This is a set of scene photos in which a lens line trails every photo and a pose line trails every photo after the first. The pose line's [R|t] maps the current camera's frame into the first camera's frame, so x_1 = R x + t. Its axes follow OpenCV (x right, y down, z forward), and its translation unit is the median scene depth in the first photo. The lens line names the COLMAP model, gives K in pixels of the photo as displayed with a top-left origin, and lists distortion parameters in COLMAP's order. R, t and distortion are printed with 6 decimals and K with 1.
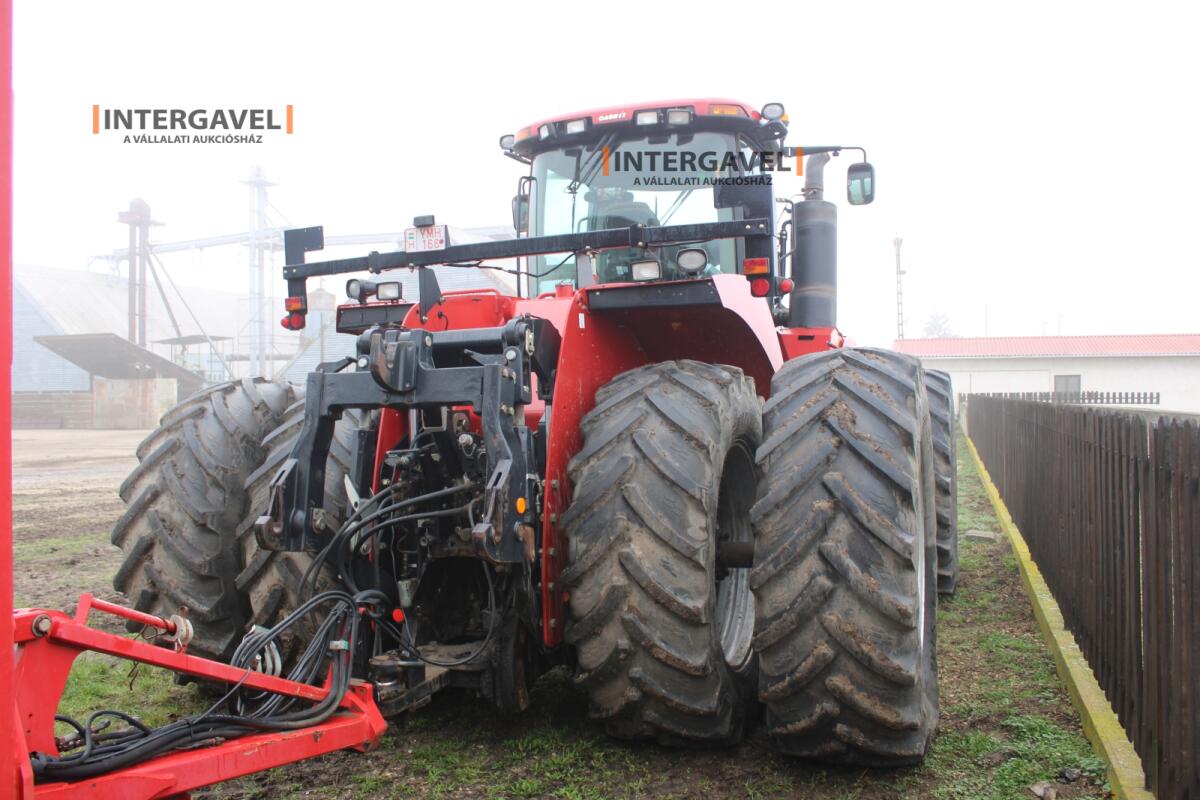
lens RADIAL K [[1004.8, 0, 595.5], [0, 1004.8, 402.7], [0, 0, 1]] dist [-0.155466, 0.134764]
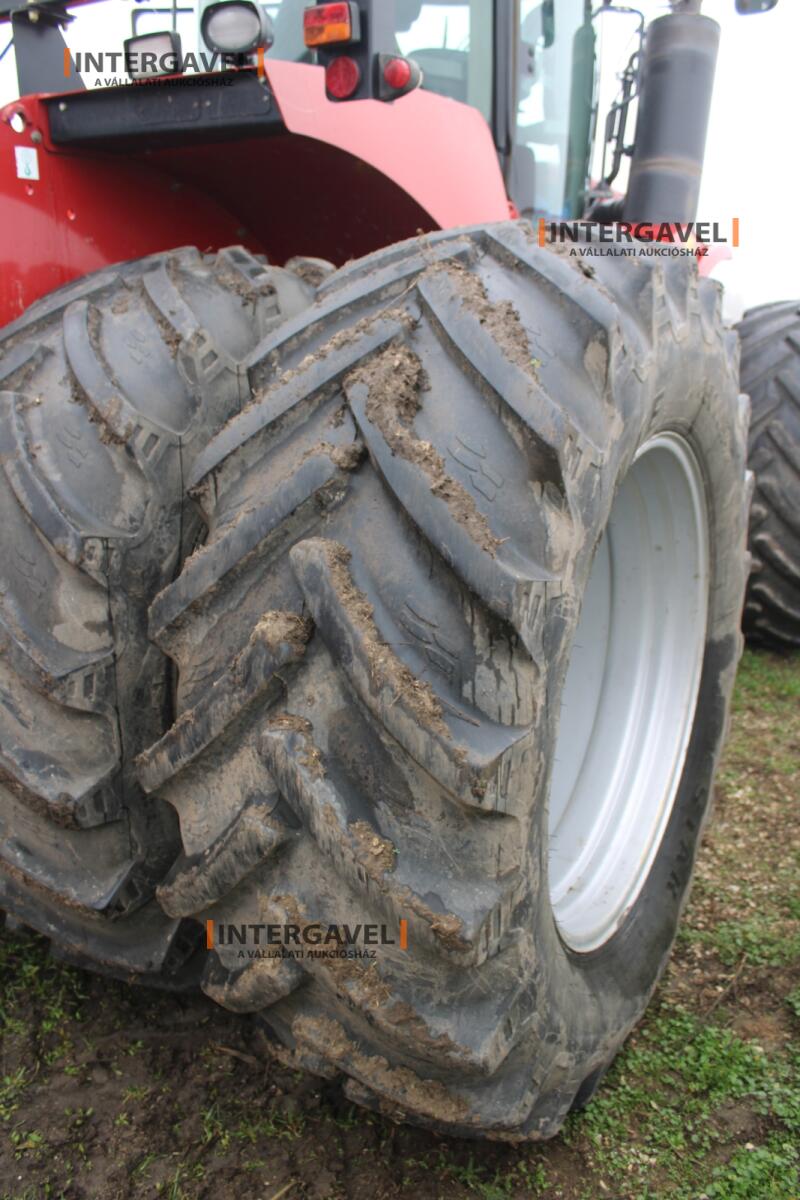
lens RADIAL K [[1004.8, 0, 409.5], [0, 1004.8, 592.4], [0, 0, 1]] dist [-0.155466, 0.134764]
pose [[0.988895, 0.077329, -0.126915, 0.306864], [-0.042110, 0.964766, 0.259717, -0.009400], [0.142527, -0.251488, 0.957309, 0.613600]]
